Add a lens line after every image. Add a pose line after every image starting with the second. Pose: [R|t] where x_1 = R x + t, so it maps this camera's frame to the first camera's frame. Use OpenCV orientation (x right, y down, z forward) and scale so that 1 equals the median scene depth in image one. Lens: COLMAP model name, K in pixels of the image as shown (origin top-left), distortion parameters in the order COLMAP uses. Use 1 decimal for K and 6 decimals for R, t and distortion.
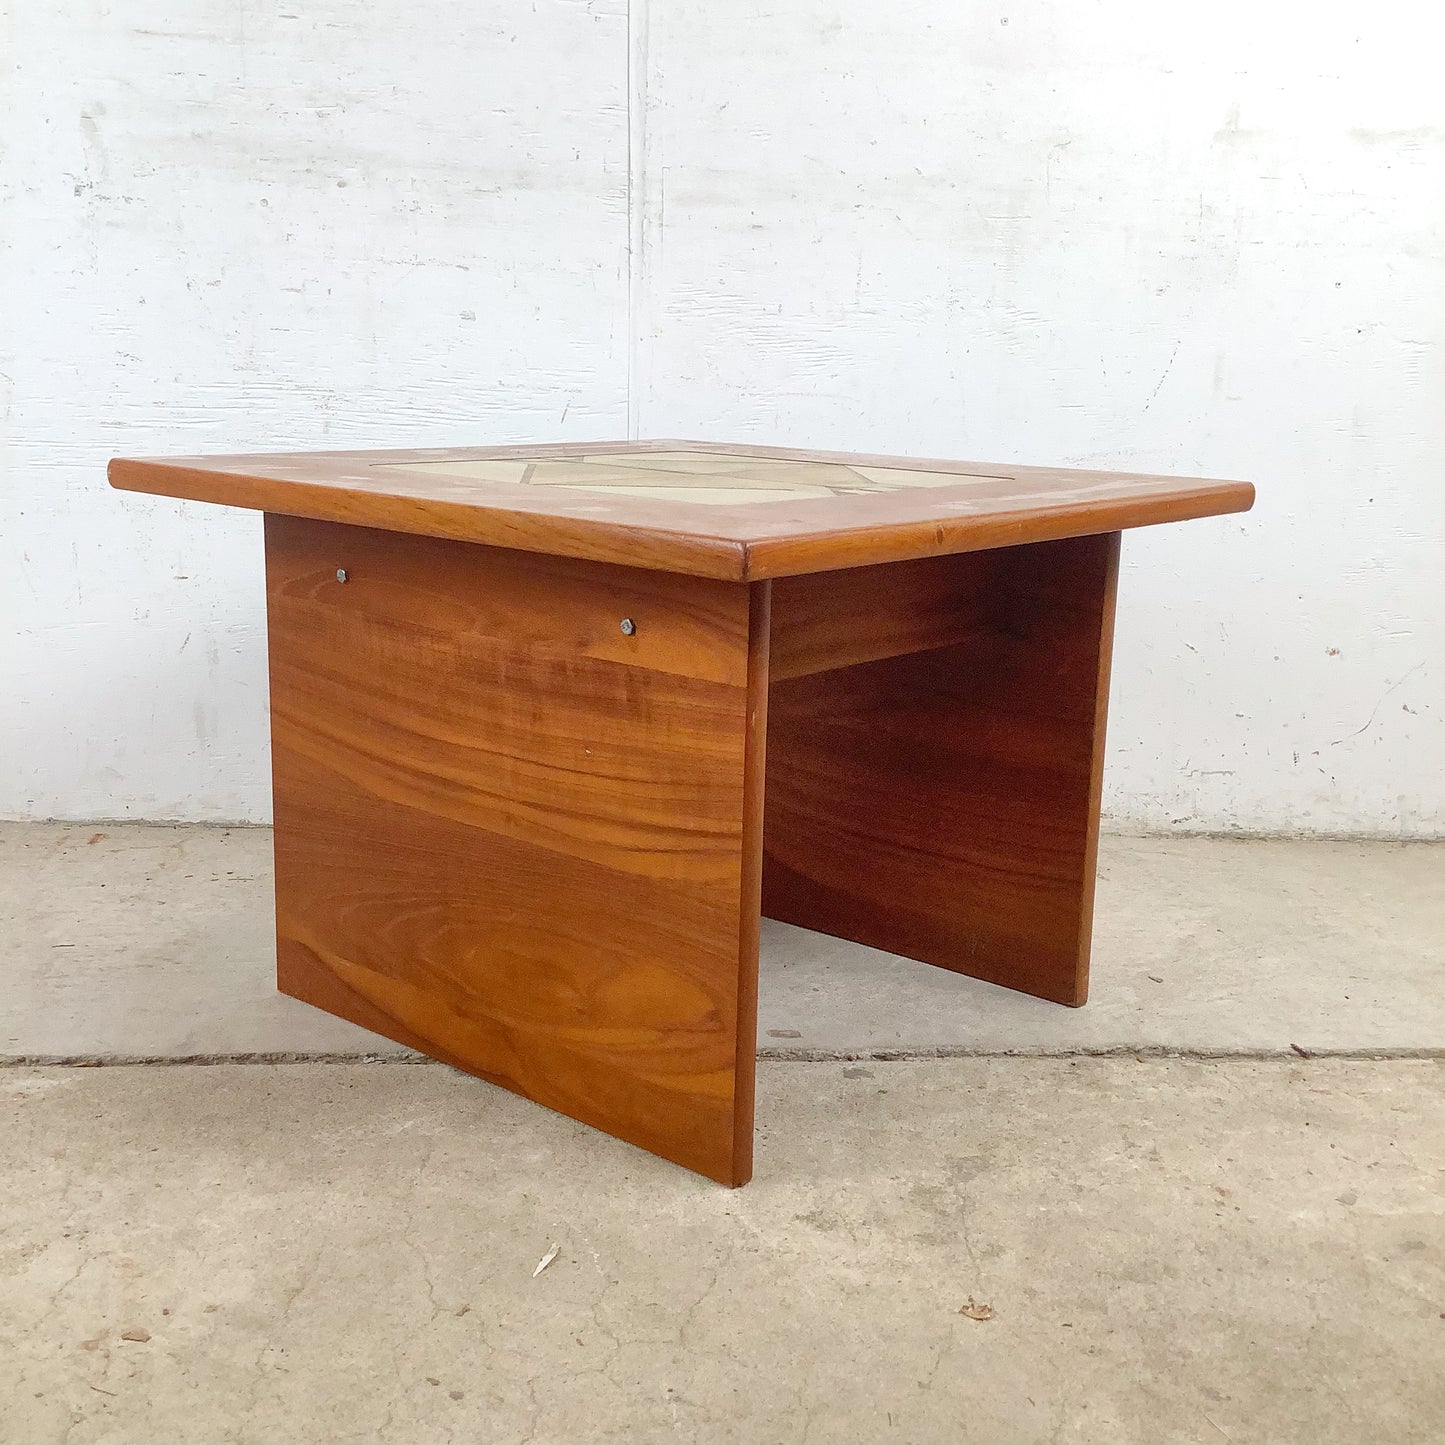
lens RADIAL K [[1734.5, 0, 718.2], [0, 1734.5, 720.0], [0, 0, 1]] dist [0.169135, -0.412339]
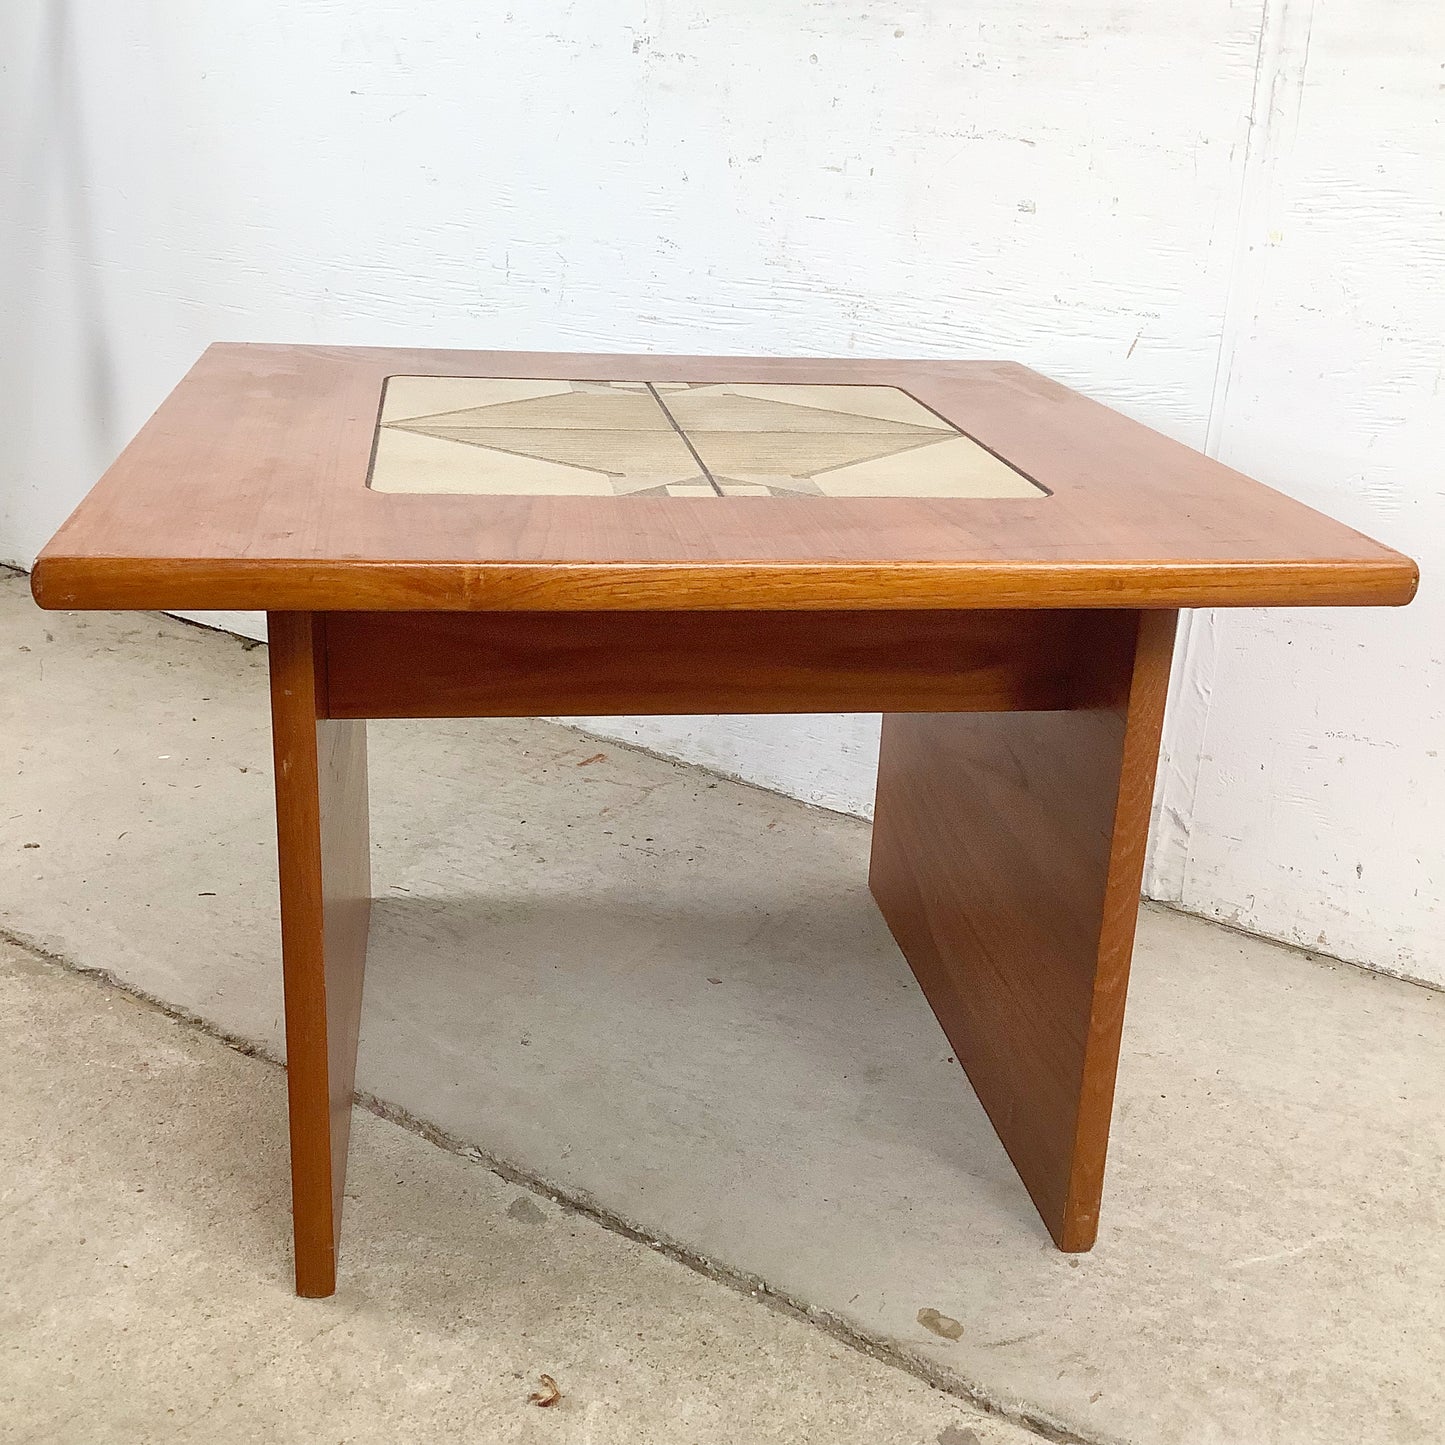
lens RADIAL K [[1734.3, 0, 713.7], [0, 1734.3, 726.1], [0, 0, 1]] dist [0.127361, -0.296578]
pose [[0.778446, 0.219530, -0.588071, 0.324153], [-0.152068, 0.974897, 0.162637, -0.150096], [0.609013, -0.037177, 0.792289, 0.403349]]
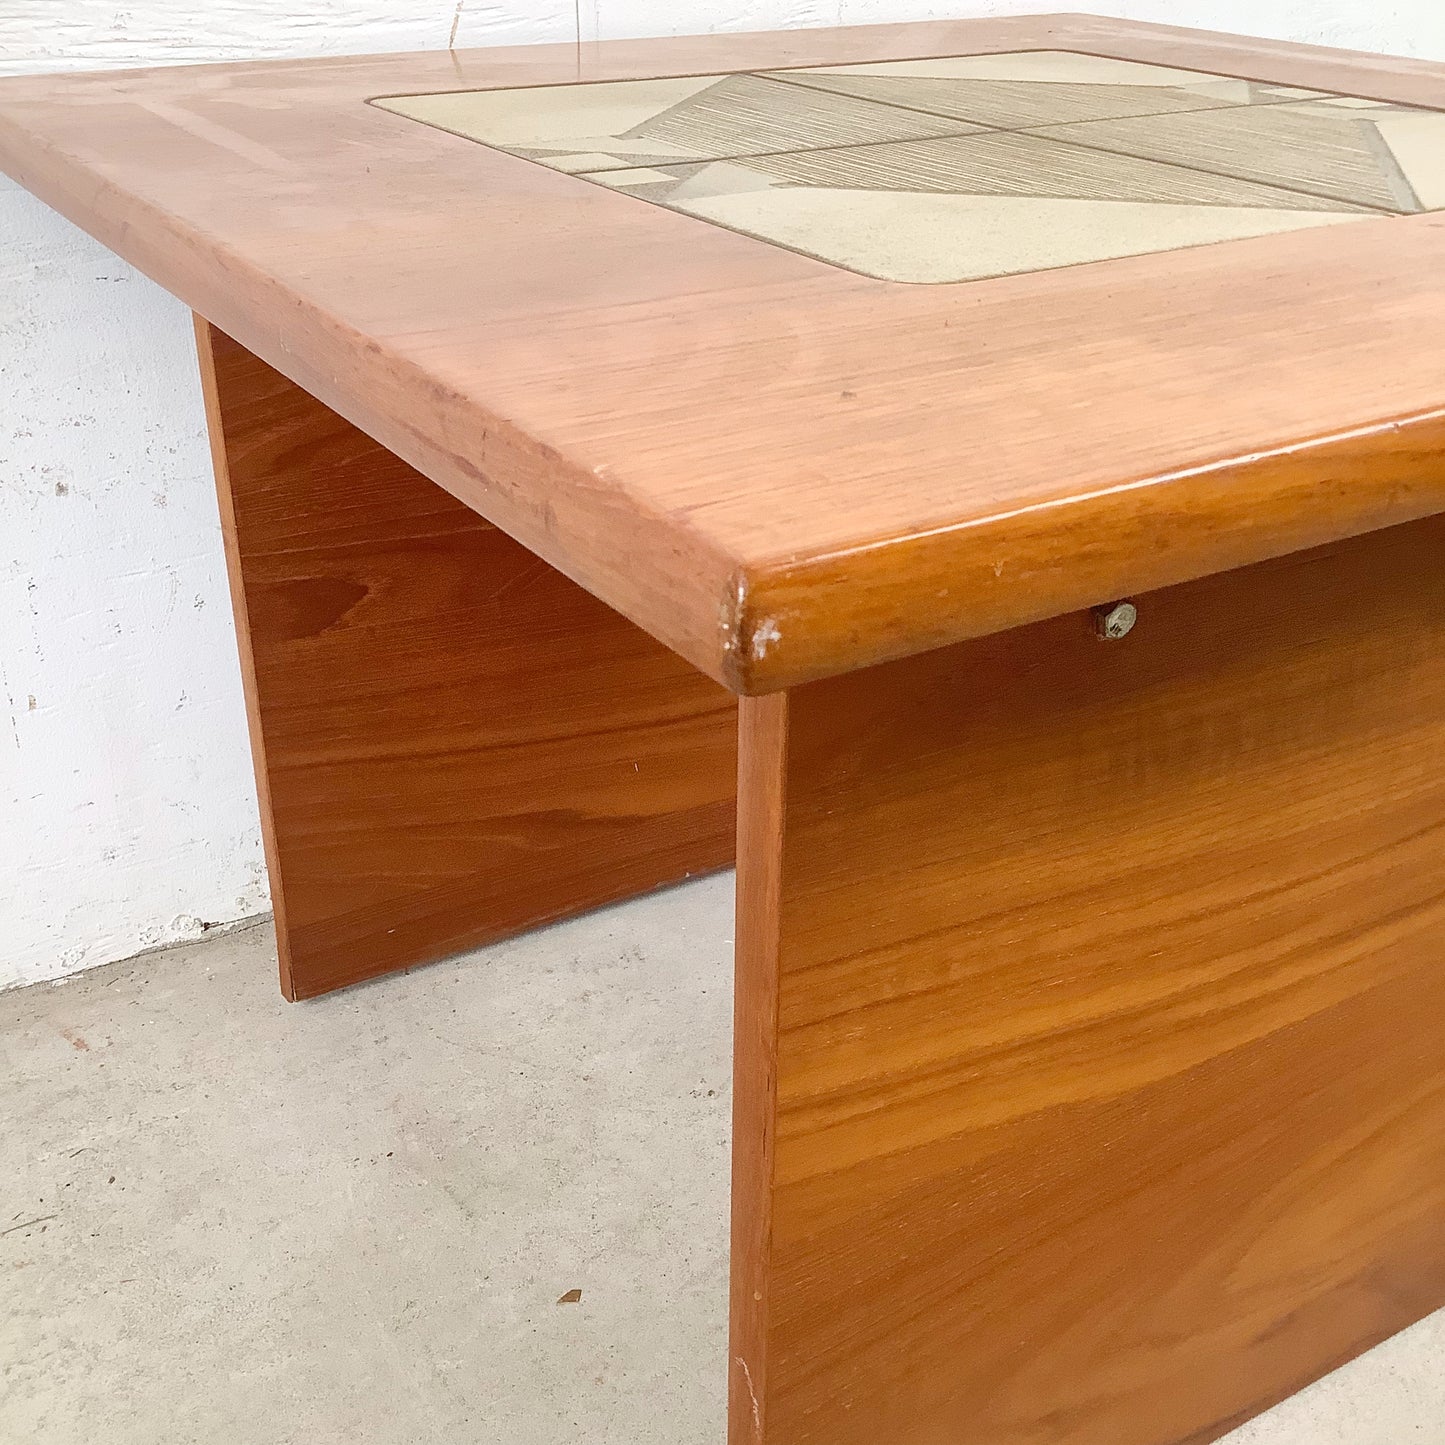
lens RADIAL K [[1747.5, 0, 722.5], [0, 1747.5, 722.5], [0, 0, 1]] dist [0.109920, -0.232966]
pose [[0.895961, -0.219430, 0.386142, -0.324810], [0.120155, 0.956762, 0.264896, -0.154295], [-0.427572, -0.190940, 0.883586, 0.703305]]
